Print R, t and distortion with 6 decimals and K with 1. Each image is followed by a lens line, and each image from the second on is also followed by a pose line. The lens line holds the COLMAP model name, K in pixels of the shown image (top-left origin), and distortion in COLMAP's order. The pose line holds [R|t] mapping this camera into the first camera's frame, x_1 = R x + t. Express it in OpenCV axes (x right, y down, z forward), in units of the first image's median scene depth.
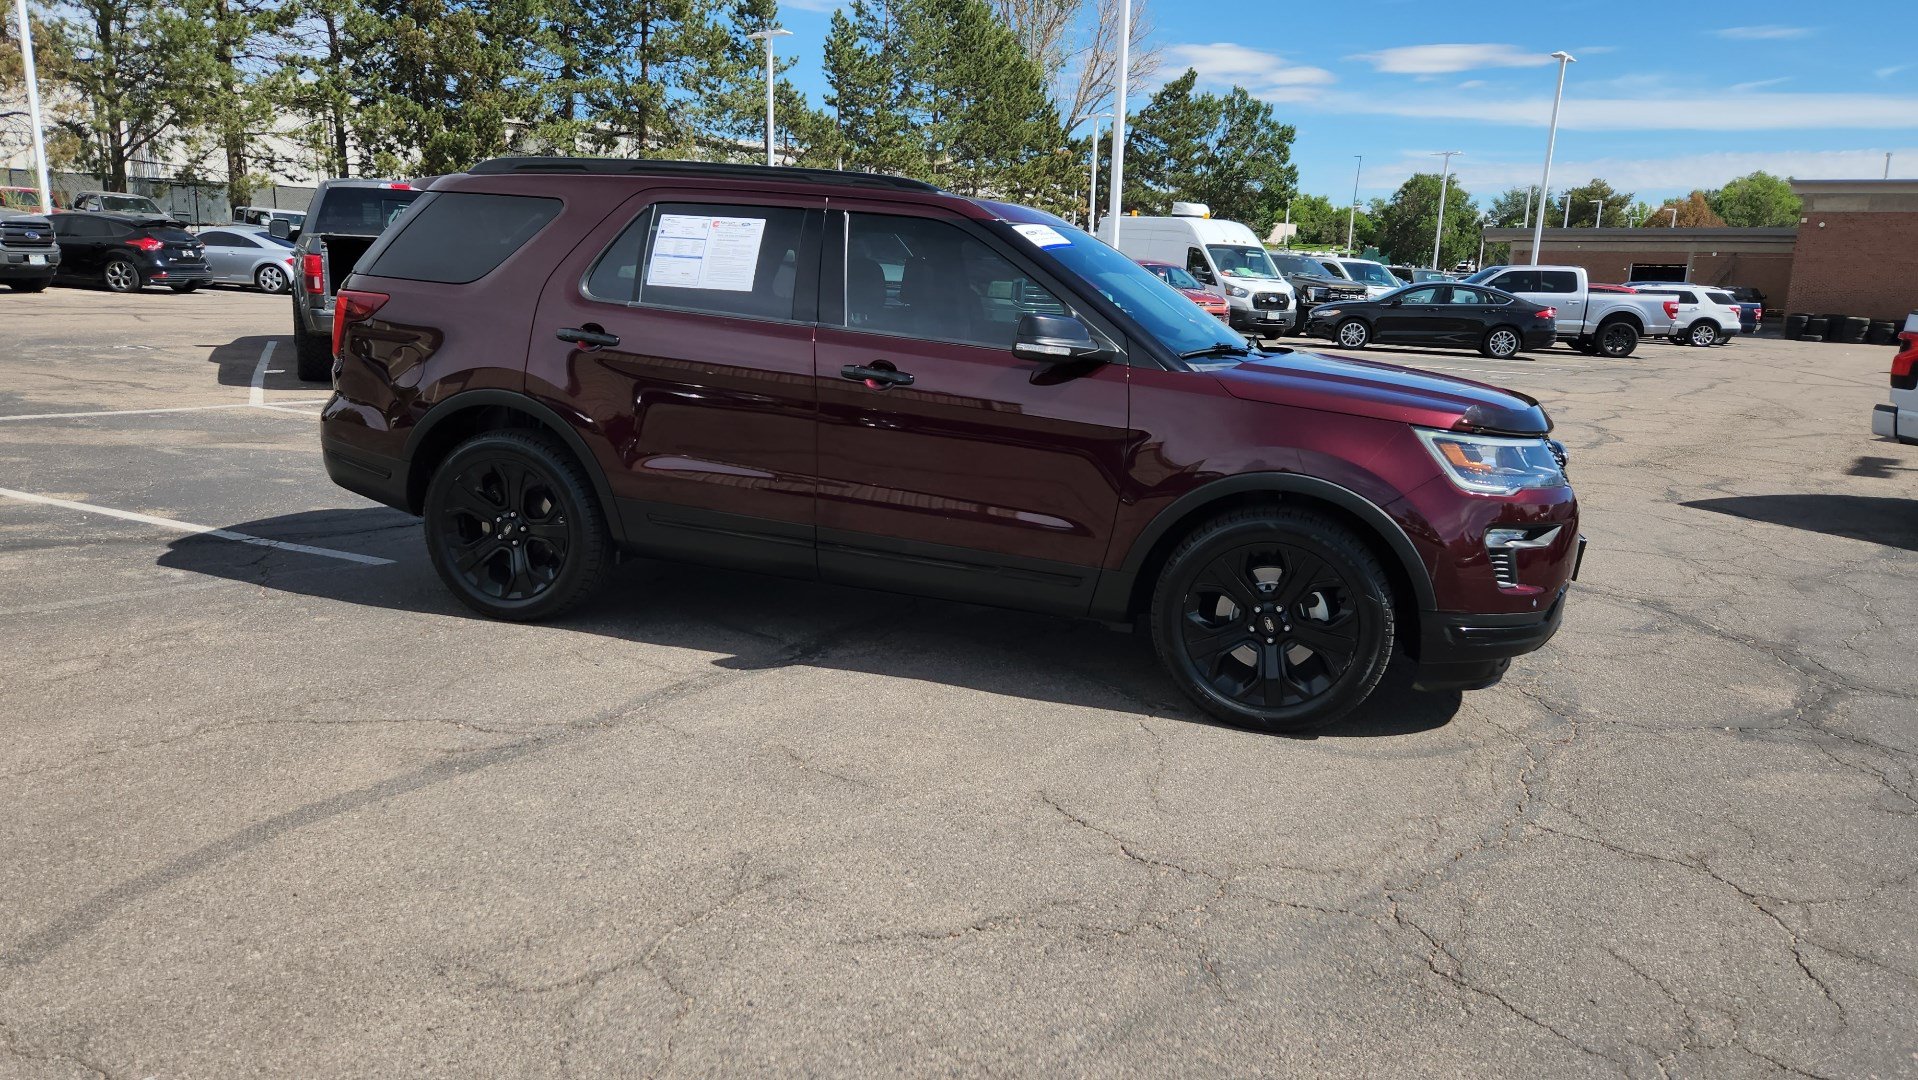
lens RADIAL K [[1284.1, 0, 931.6], [0, 1284.1, 528.3], [0, 0, 1]] dist [0.070795, -0.055918]
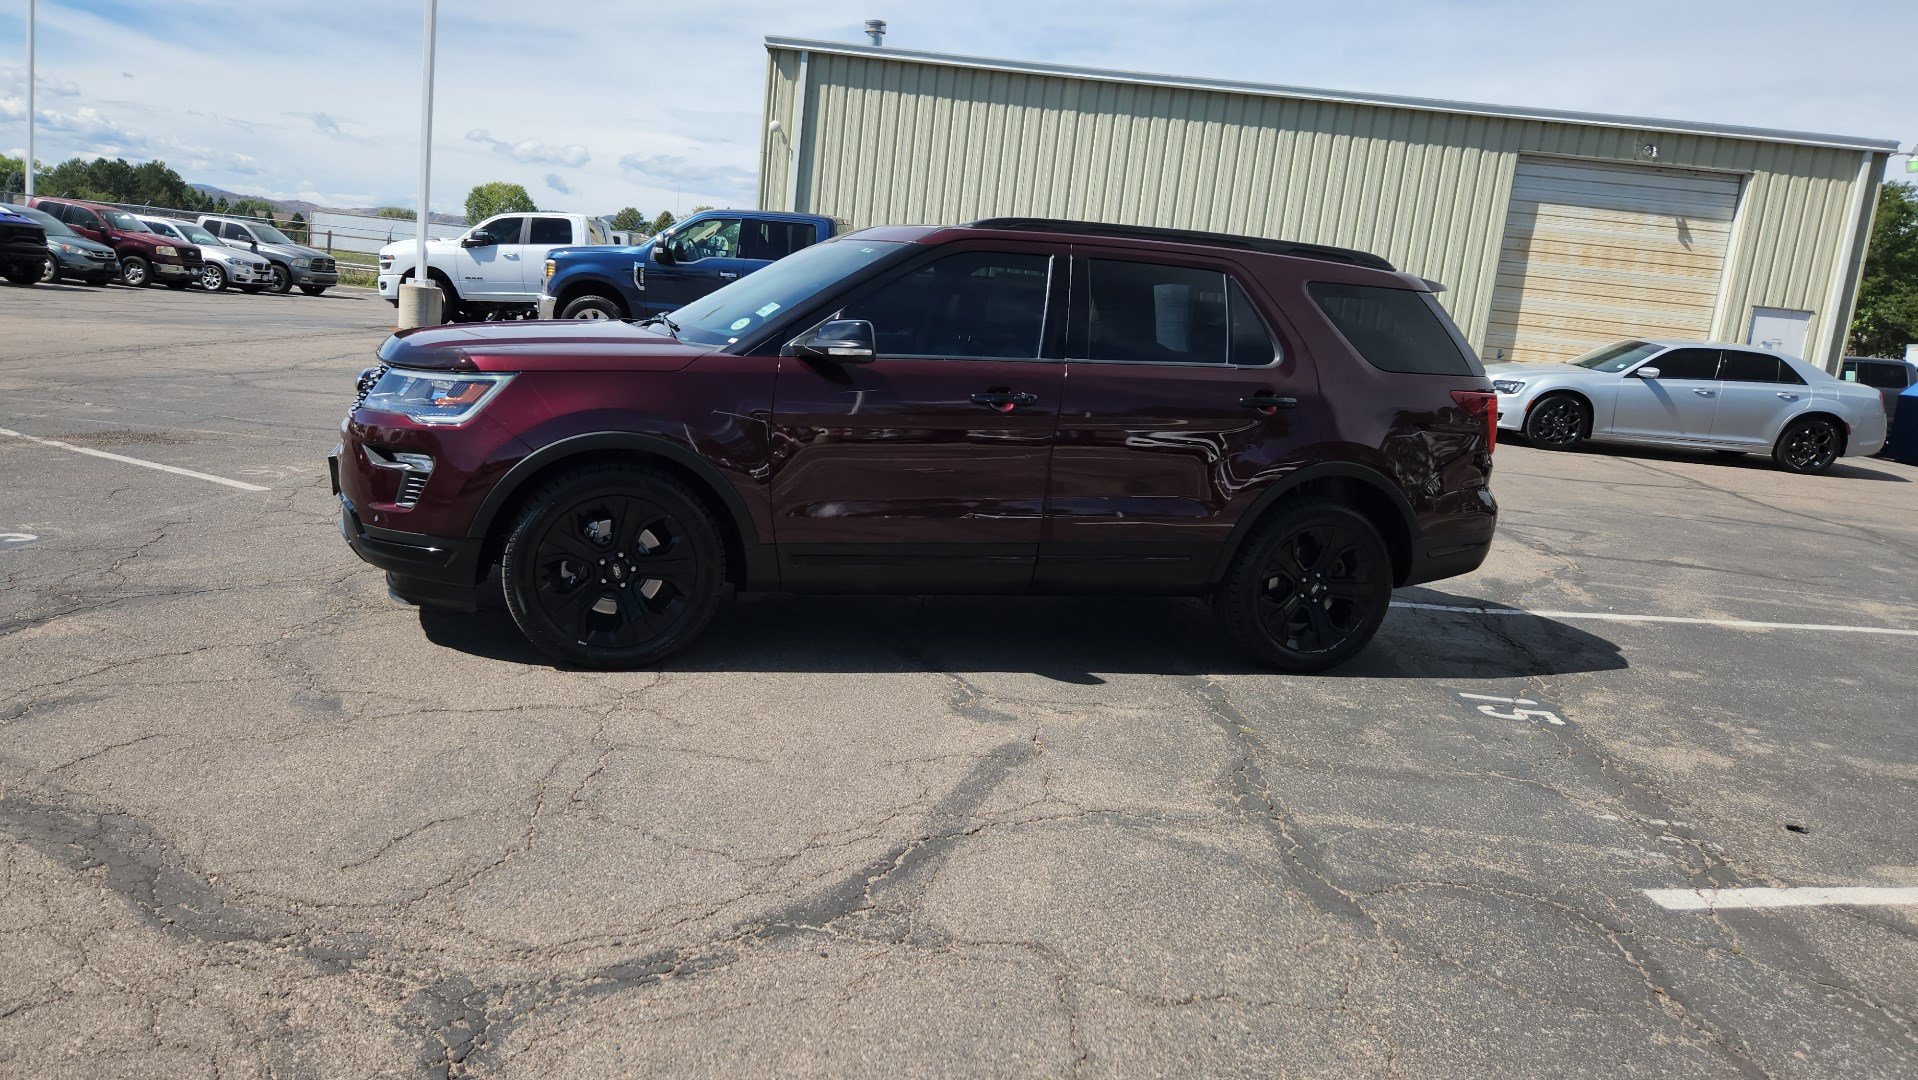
lens RADIAL K [[1287.4, 0, 927.6], [0, 1287.4, 505.9], [0, 0, 1]] dist [0.067375, -0.052517]
pose [[-0.822167, -0.038911, -0.567915, 0.112585], [-0.239330, 0.928830, 0.282837, -0.059891], [0.516491, 0.368458, -0.772965, 0.336205]]
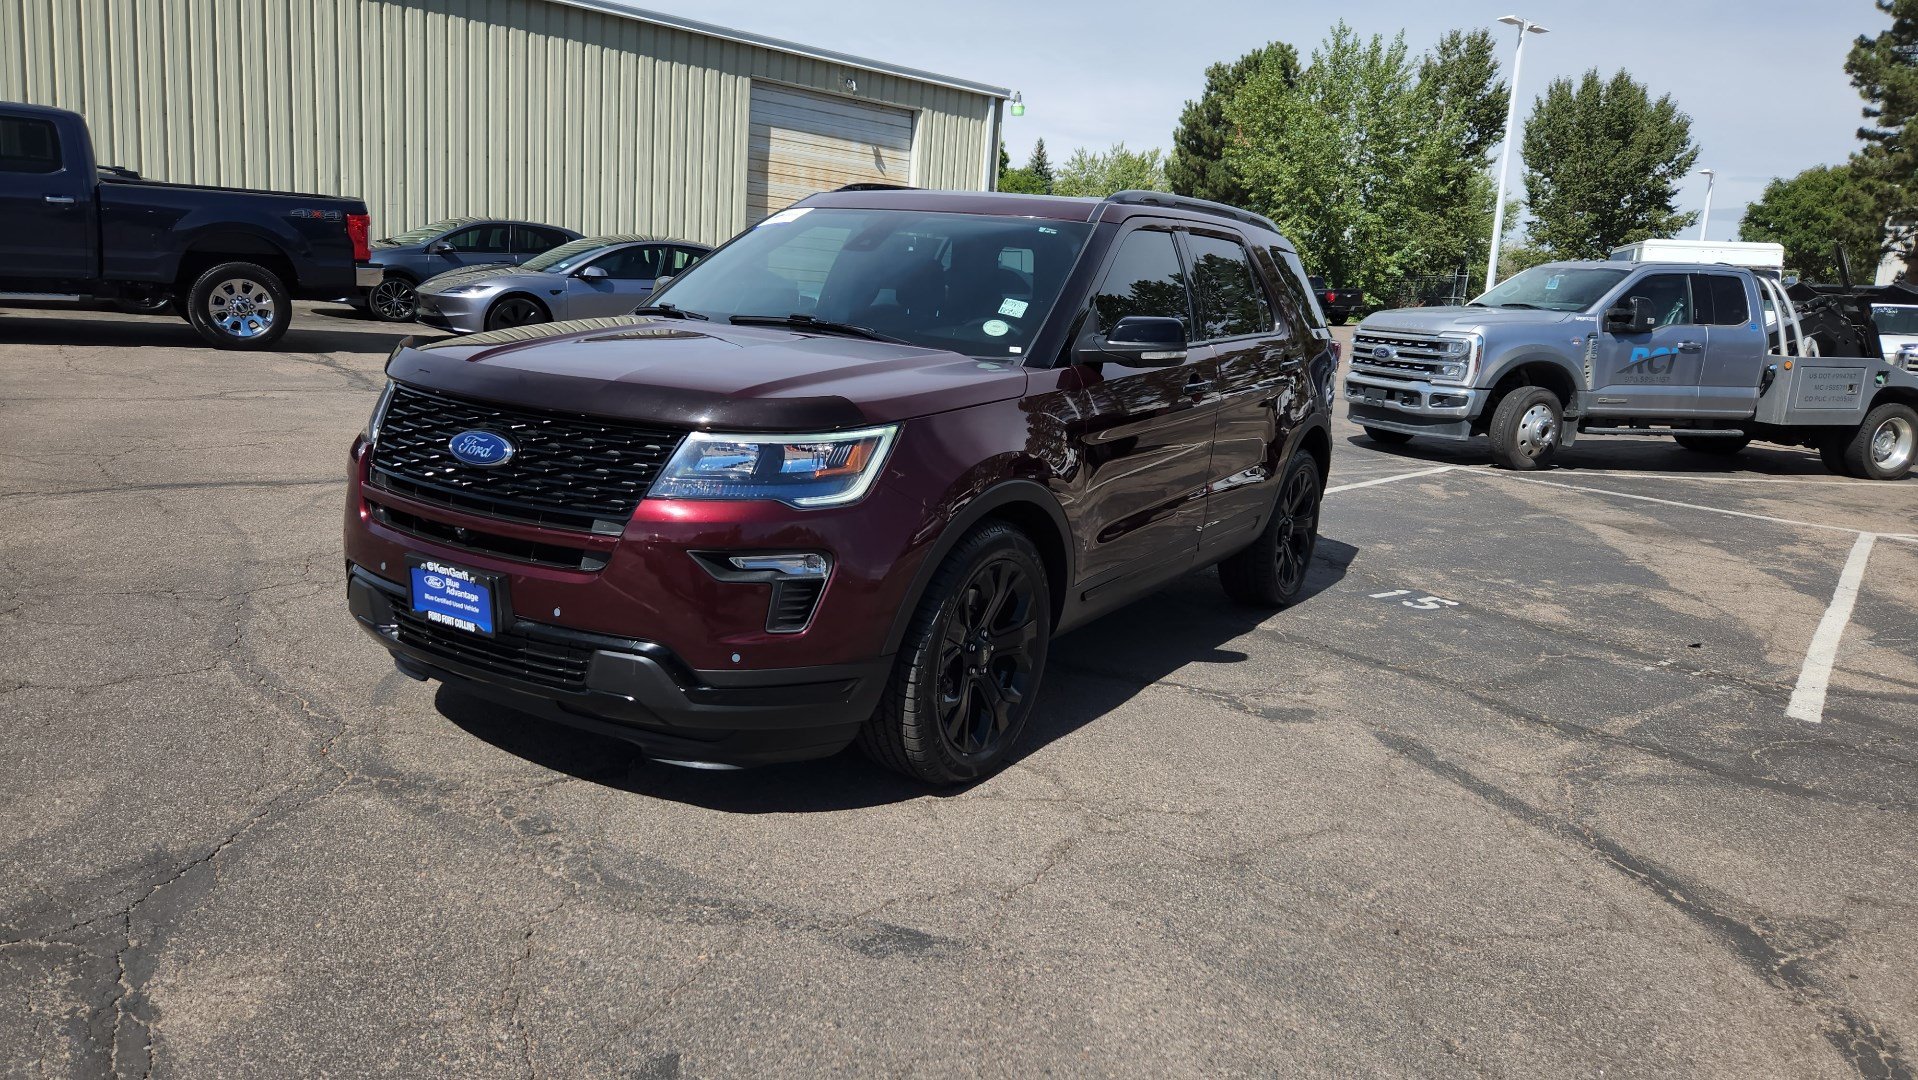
lens RADIAL K [[1287.4, 0, 952.8], [0, 1287.4, 508.9], [0, 0, 1]] dist [0.067375, -0.052517]
pose [[-0.250032, 0.098016, -0.963264, 0.171688], [-0.268264, 0.948903, 0.166187, -0.032921], [0.930332, 0.299961, -0.210962, 0.220121]]
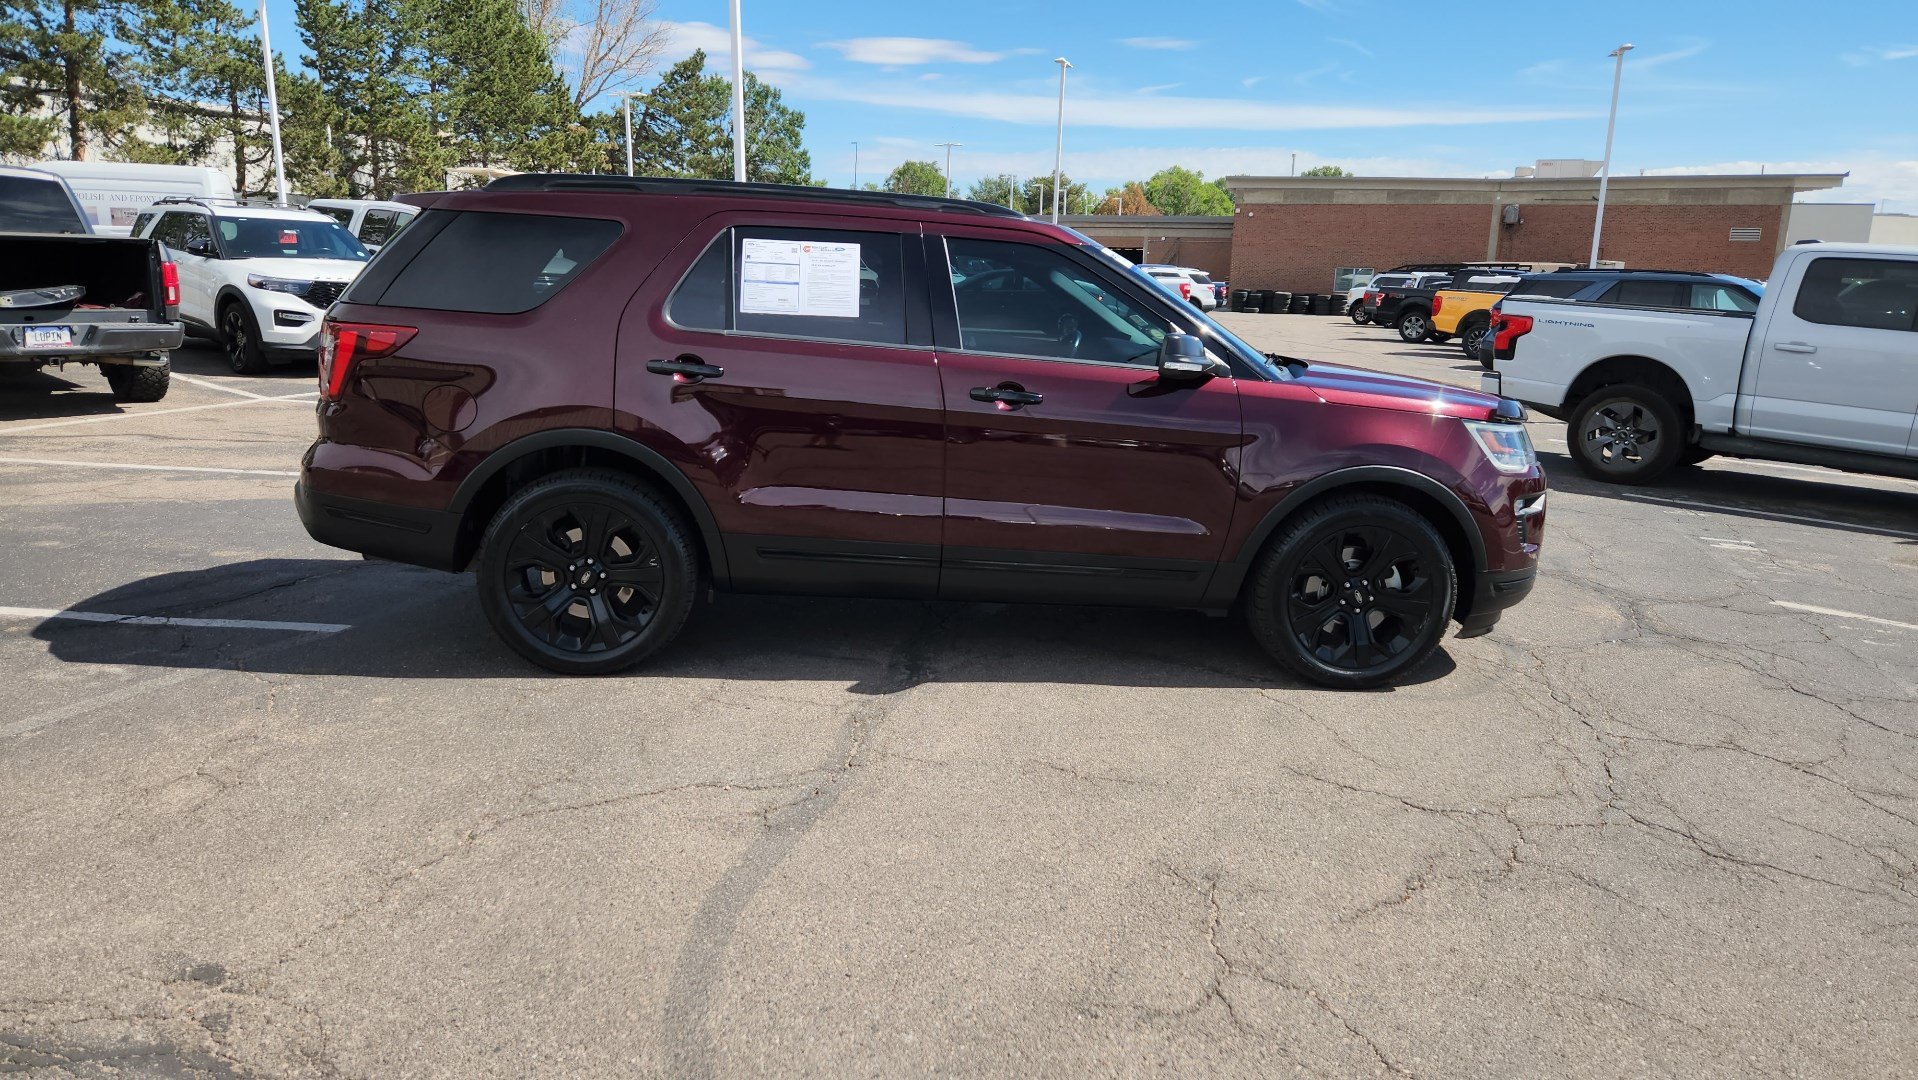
lens RADIAL K [[1284.1, 0, 929.6], [0, 1284.1, 529.3], [0, 0, 1]] dist [0.070795, -0.055918]
pose [[0.930686, -0.083054, 0.356265, -0.071101], [0.077408, 0.996545, 0.030103, -0.007132], [-0.357534, -0.000439, 0.933900, 0.007517]]
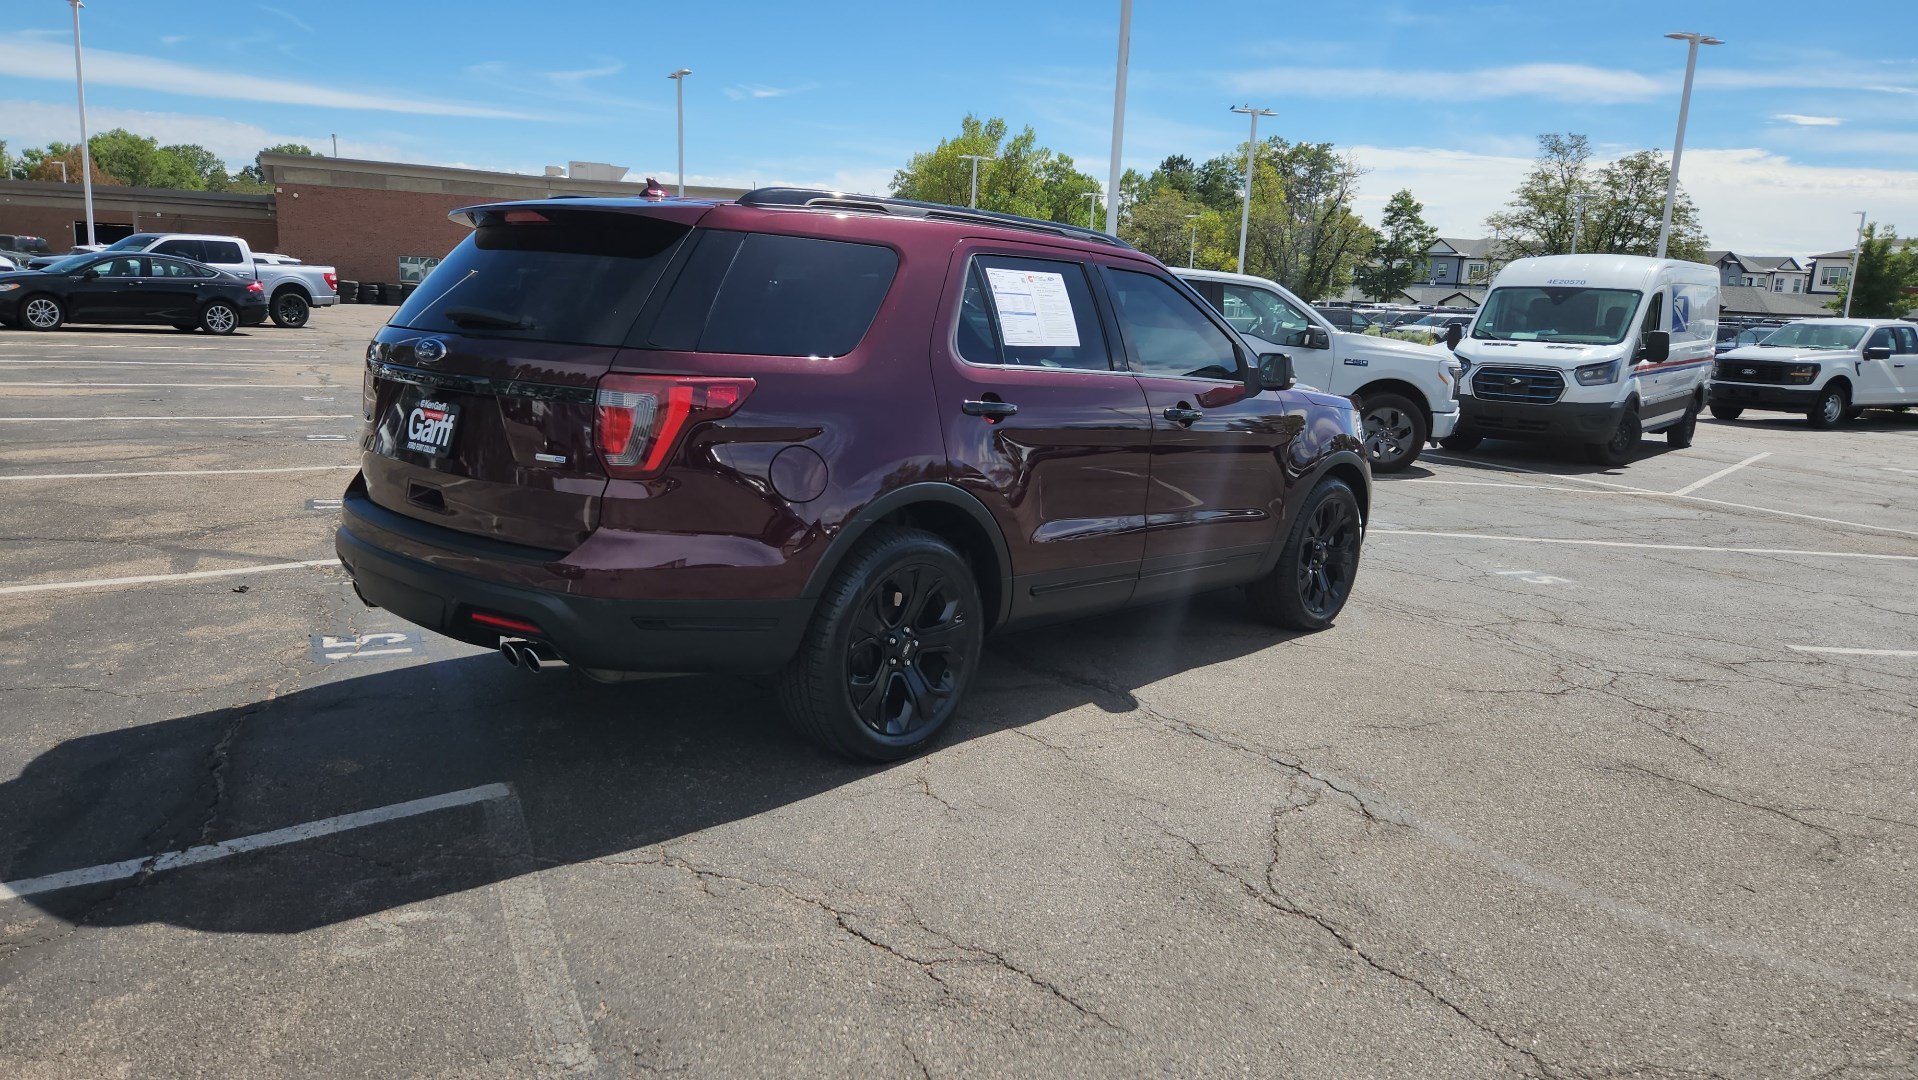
lens RADIAL K [[1284.1, 0, 927.1], [0, 1284.1, 514.4], [0, 0, 1]] dist [0.070795, -0.055918]
pose [[0.444262, -0.172075, 0.879216, -0.171779], [0.151805, 0.981649, 0.115416, -0.029390], [-0.882942, 0.082195, 0.462231, 0.100766]]
